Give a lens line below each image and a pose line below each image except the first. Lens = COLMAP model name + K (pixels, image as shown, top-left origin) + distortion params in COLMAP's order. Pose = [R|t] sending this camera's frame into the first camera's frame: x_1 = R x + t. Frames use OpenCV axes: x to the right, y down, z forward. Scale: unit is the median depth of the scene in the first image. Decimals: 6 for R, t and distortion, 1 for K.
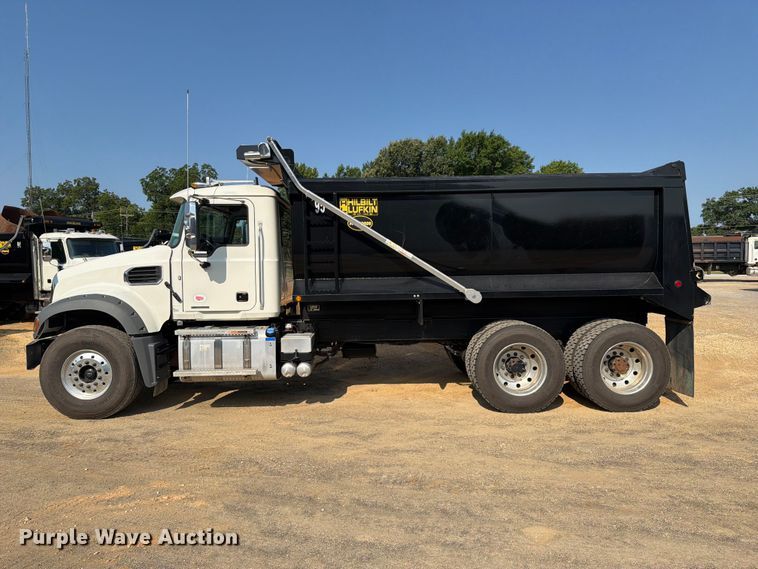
lens RADIAL K [[537.0, 0, 379.5], [0, 537.0, 272.6], [0, 0, 1]] dist [0.029168, -0.042641]
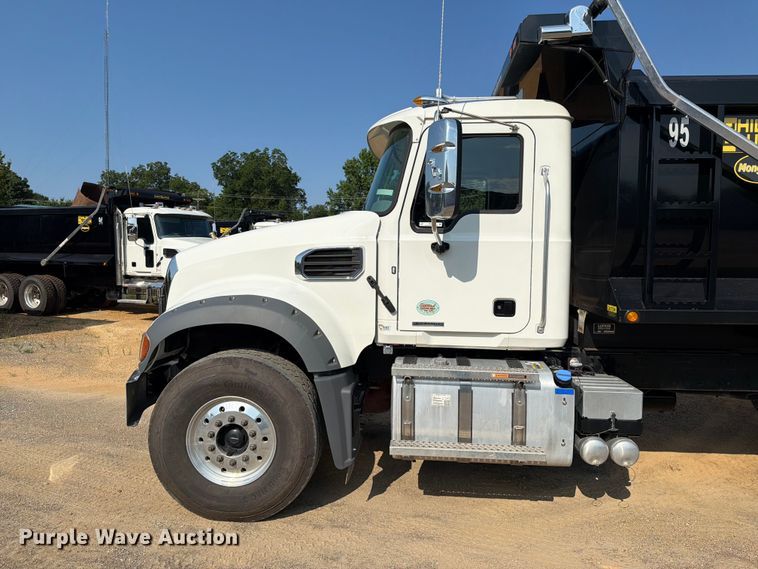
lens RADIAL K [[534.1, 0, 381.9], [0, 534.1, 272.4], [0, 0, 1]] dist [0.109552, -0.195399]
pose [[0.994539, 0.028404, -0.100429, -0.326154], [-0.026499, 0.999444, 0.020253, 0.001706], [0.100948, -0.017481, 0.994738, 0.452118]]
